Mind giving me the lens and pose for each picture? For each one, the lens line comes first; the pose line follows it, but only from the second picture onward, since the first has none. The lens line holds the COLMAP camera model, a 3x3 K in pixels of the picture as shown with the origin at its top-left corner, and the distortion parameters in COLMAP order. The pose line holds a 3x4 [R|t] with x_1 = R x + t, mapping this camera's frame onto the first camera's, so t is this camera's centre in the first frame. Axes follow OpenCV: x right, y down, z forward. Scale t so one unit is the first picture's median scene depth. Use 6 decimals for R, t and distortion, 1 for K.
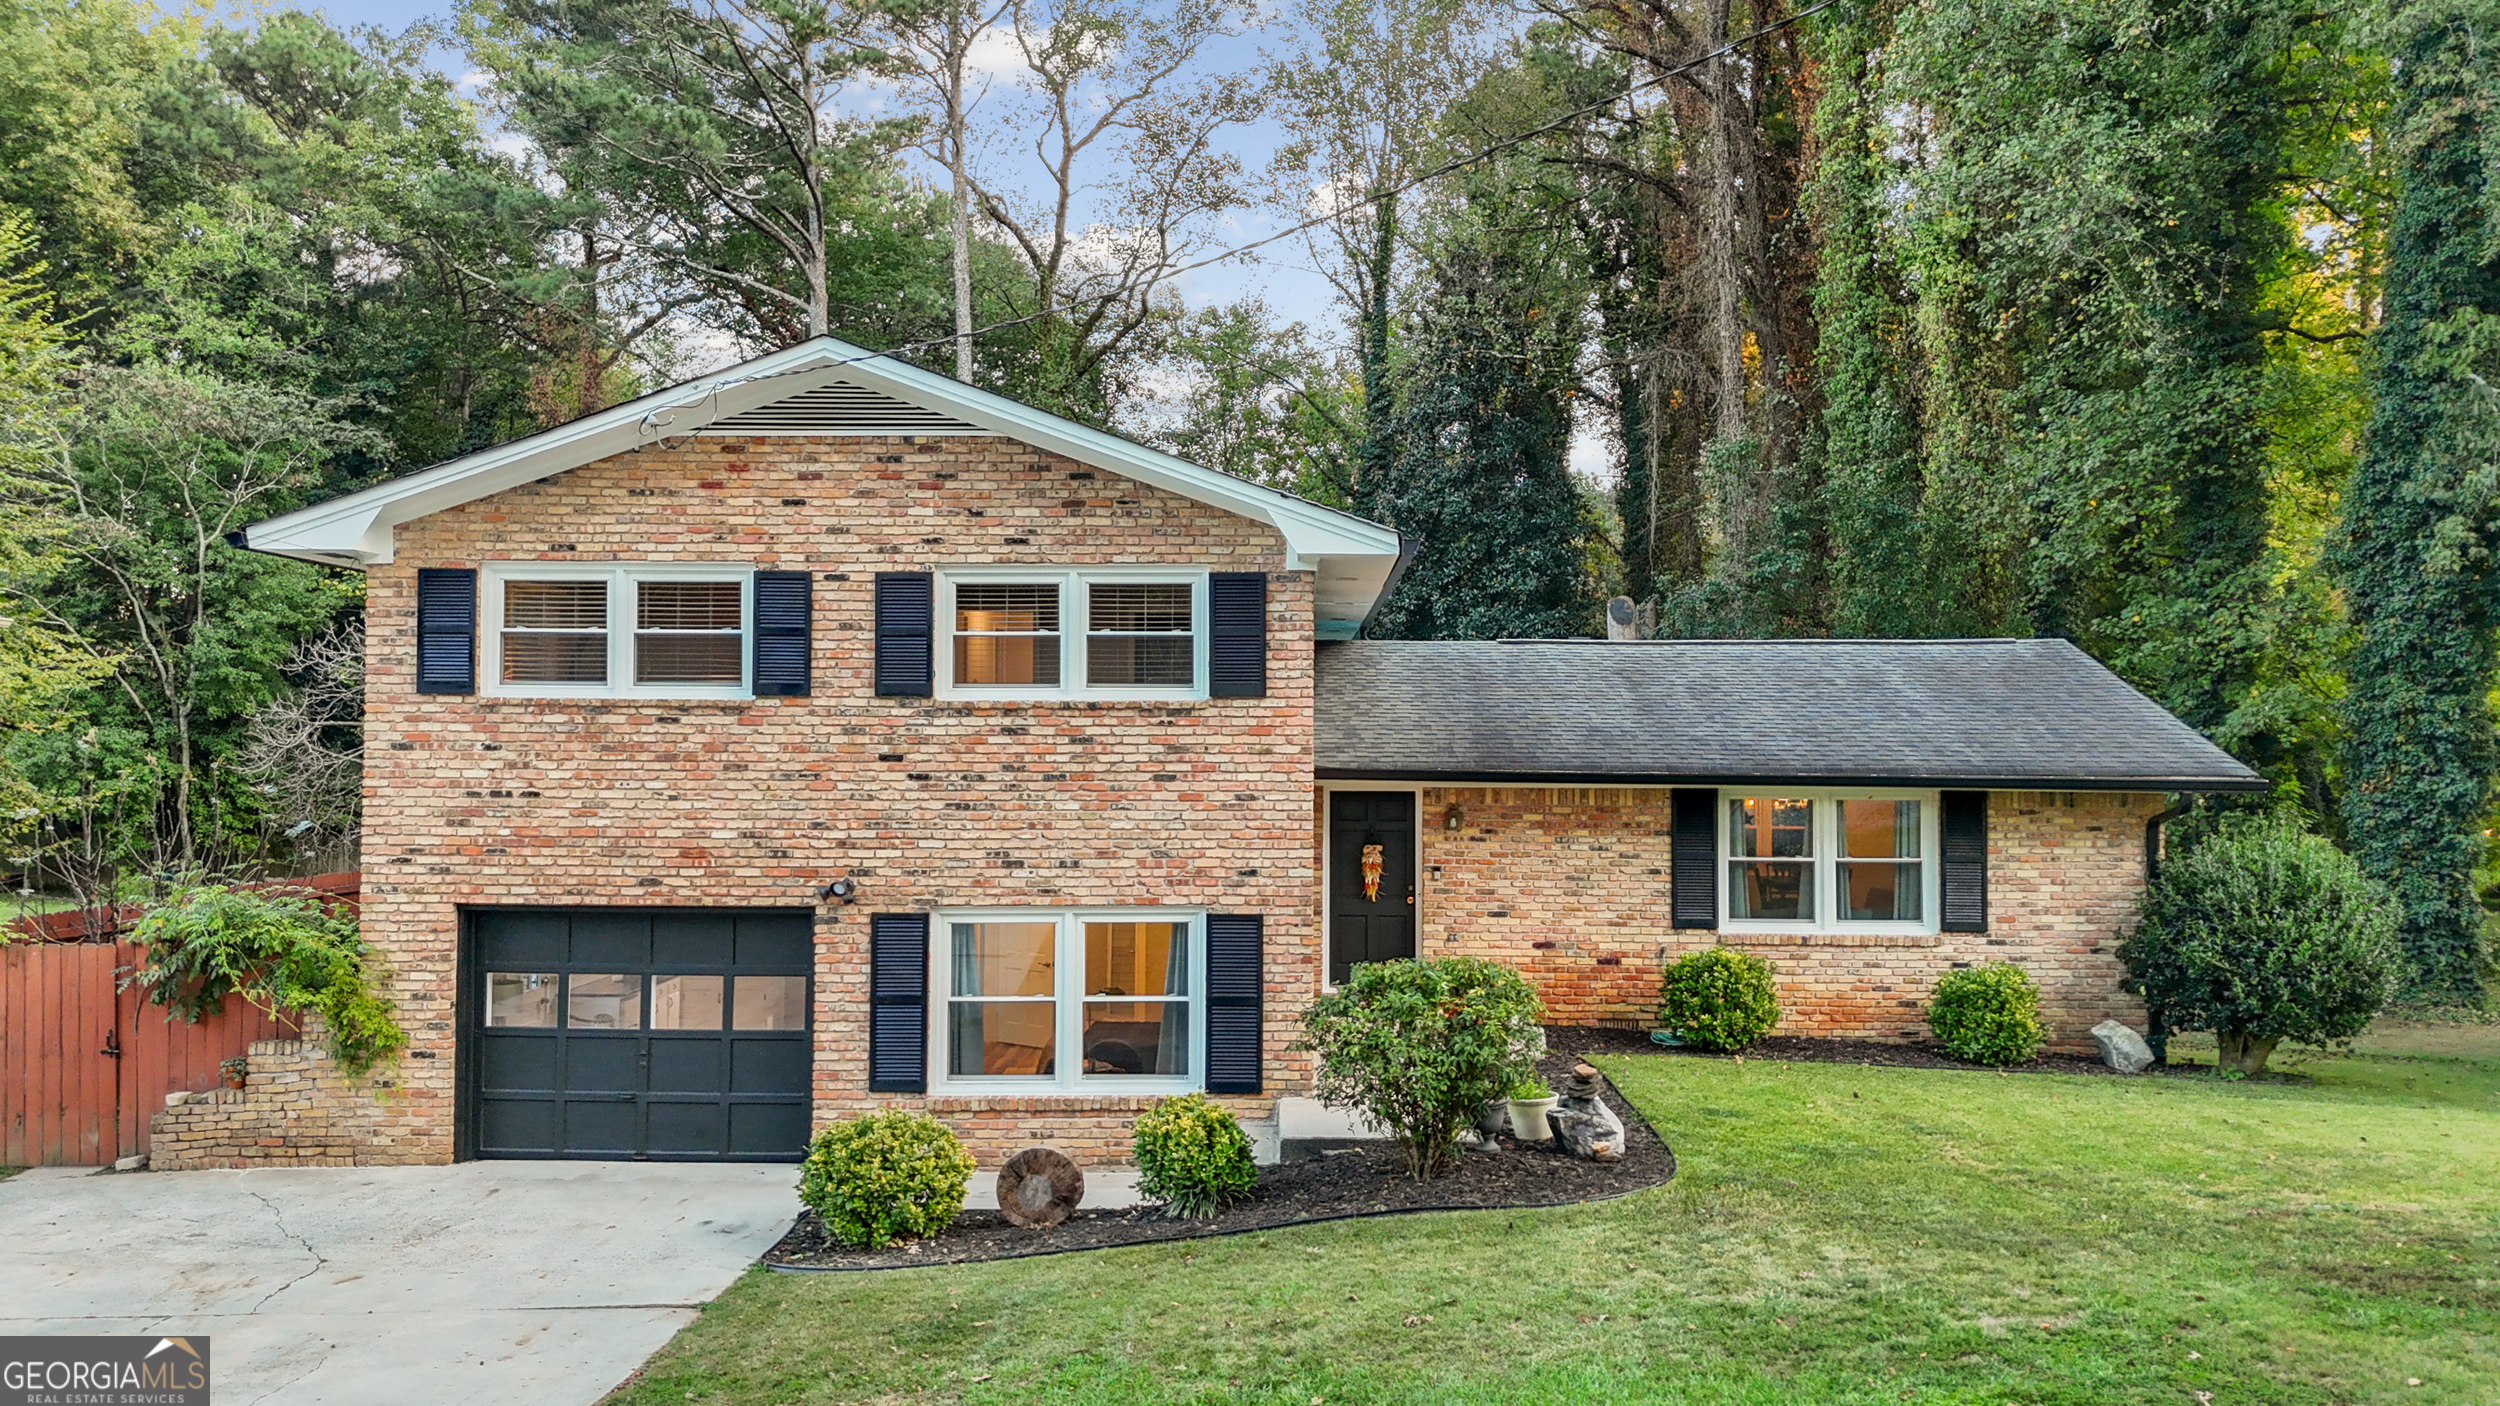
lens RADIAL K [[1857.5, 0, 1268.3], [0, 1857.5, 708.3], [0, 0, 1]] dist [0.050179, -0.044911]
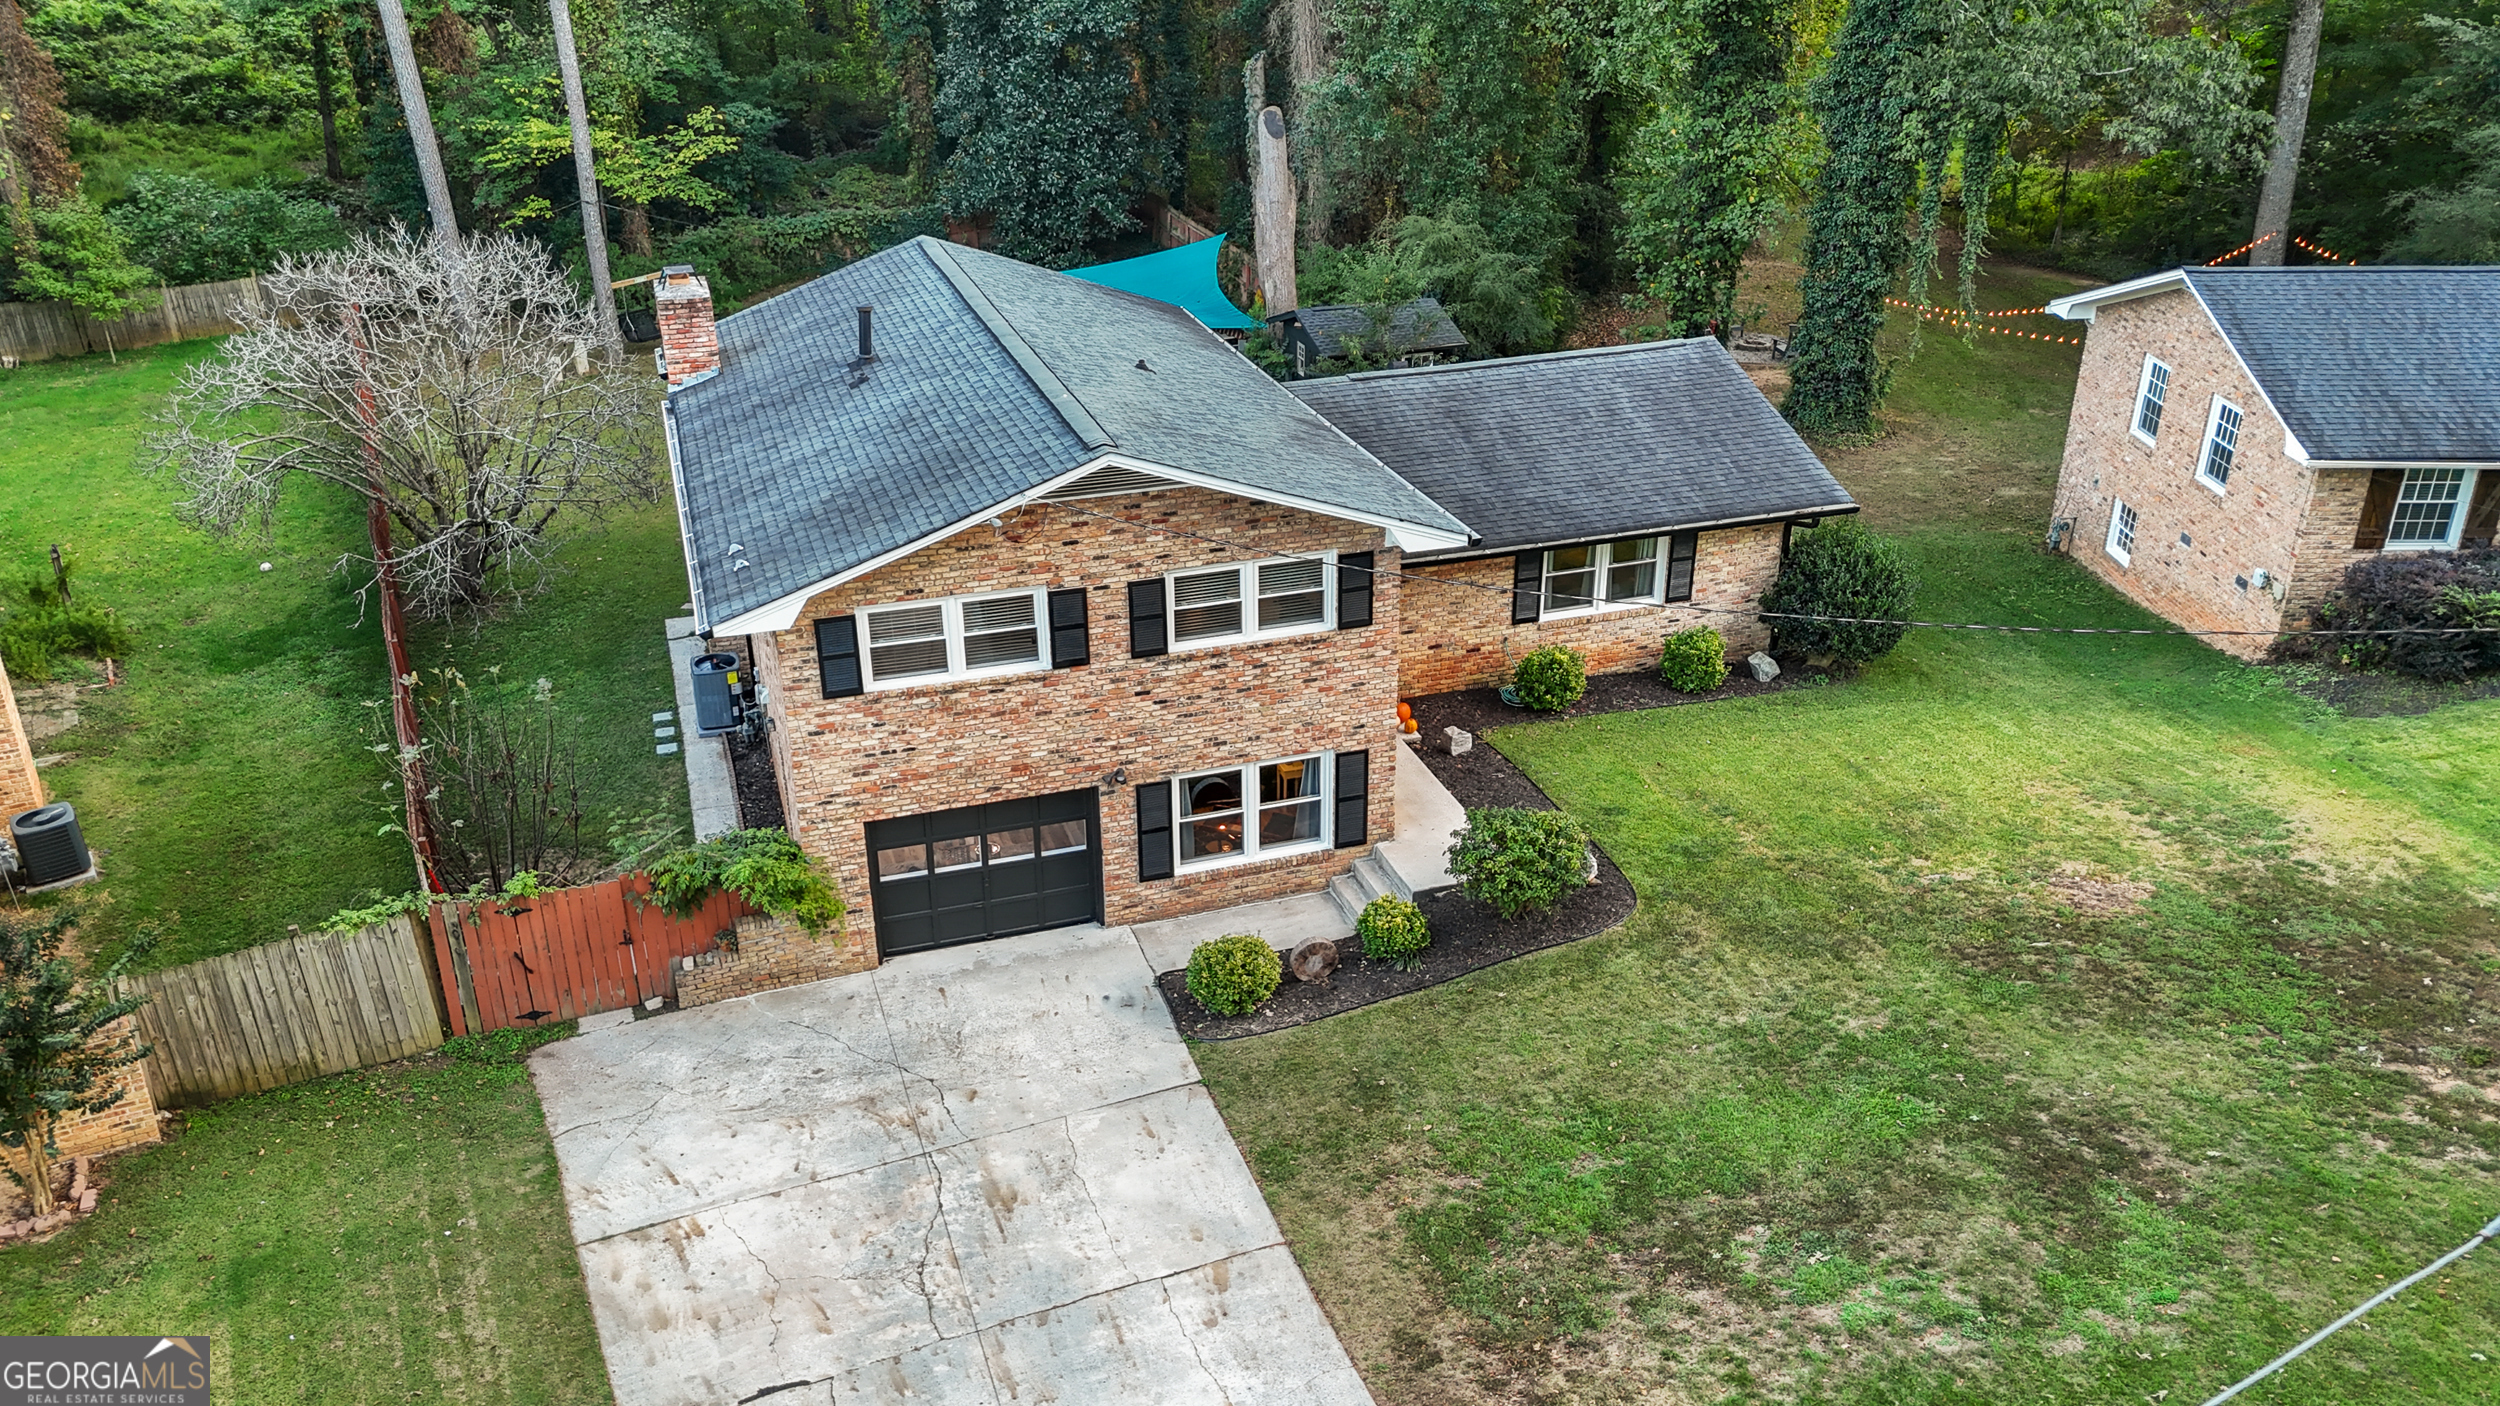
lens RADIAL K [[1857.5, 0, 1252.6], [0, 1857.5, 695.7], [0, 0, 1]] dist [0.050179, -0.044911]
pose [[0.943896, -0.150322, 0.294046, -0.565133], [0.006688, 0.898914, 0.438075, -0.638260], [-0.330174, -0.411531, 0.849487, -0.327825]]
